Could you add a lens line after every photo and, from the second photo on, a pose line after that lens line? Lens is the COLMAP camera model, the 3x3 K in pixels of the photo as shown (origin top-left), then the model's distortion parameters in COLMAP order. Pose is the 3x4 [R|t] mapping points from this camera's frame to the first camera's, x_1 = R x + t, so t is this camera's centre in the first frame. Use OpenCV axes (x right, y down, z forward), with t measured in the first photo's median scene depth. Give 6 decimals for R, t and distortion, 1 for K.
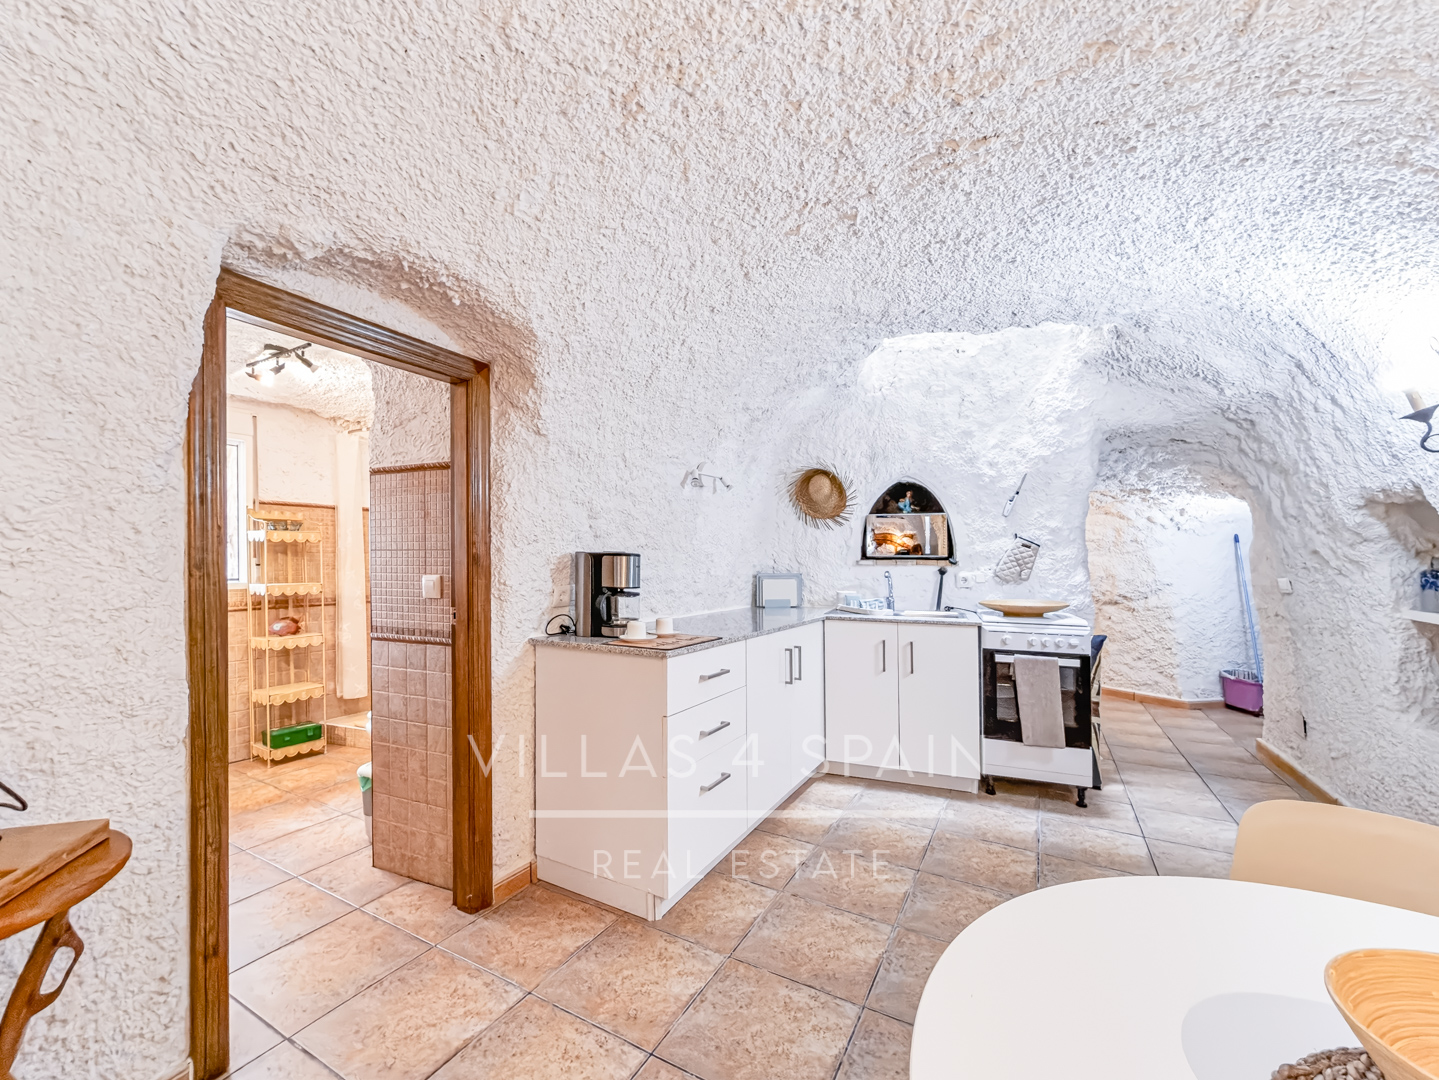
lens RADIAL K [[588.3, 0, 710.7], [0, 588.3, 542.2], [0, 0, 1]] dist [-0.000824, -0.000326]
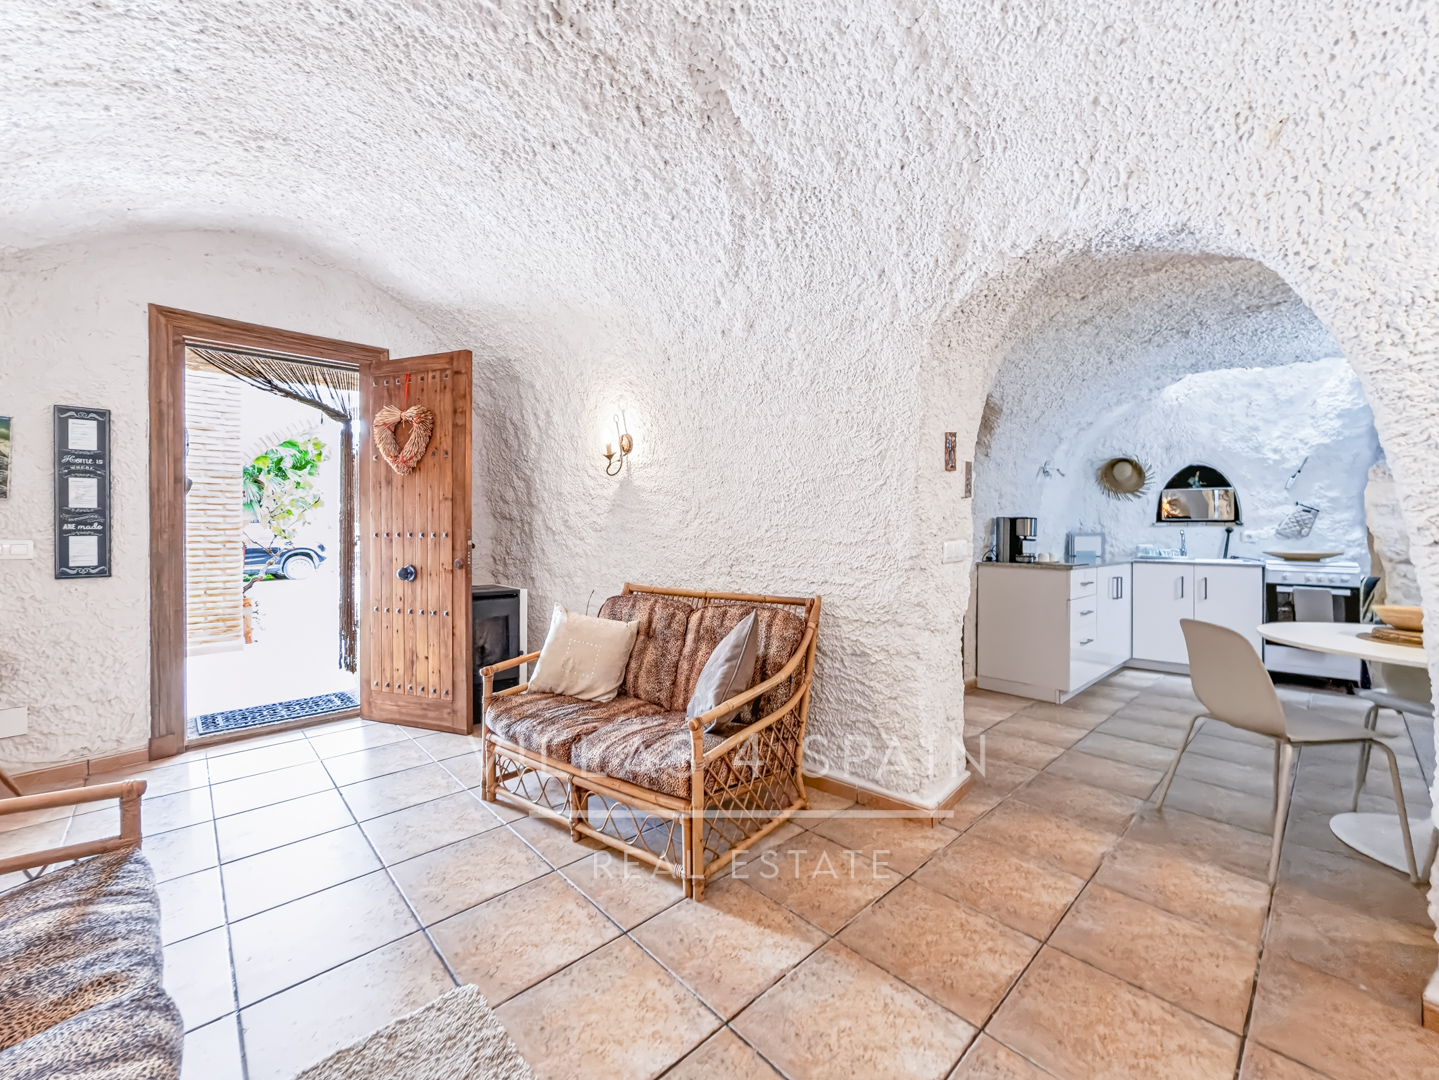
lens RADIAL K [[588.3, 0, 711.1], [0, 588.3, 532.7], [0, 0, 1]] dist [-0.000824, -0.000326]
pose [[0.951731, -0.000241, -0.306933, -0.527822], [0.010893, 0.999396, 0.032991, -0.005084], [0.306740, -0.034742, 0.951159, -1.061163]]
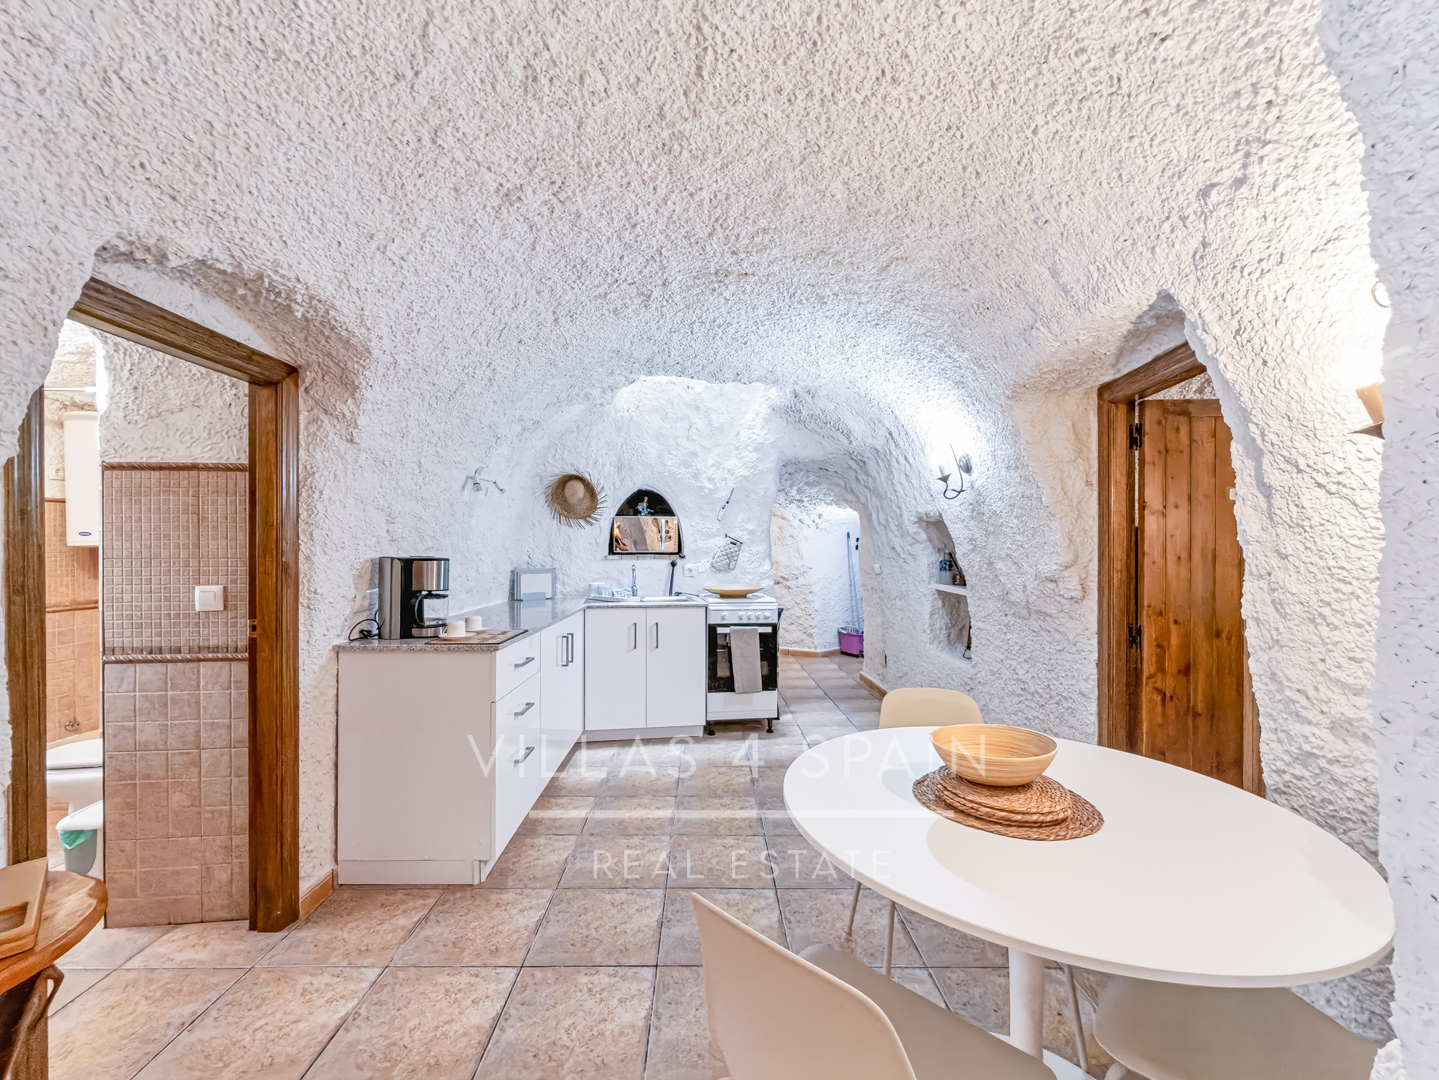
lens RADIAL K [[588.3, 0, 708.4], [0, 588.3, 537.7], [0, 0, 1]] dist [-0.000824, -0.000326]
pose [[0.869561, 0.001388, 0.493824, -0.242202], [-0.009642, 0.999853, 0.014169, -0.037819], [-0.493732, -0.017082, 0.869447, -0.169716]]
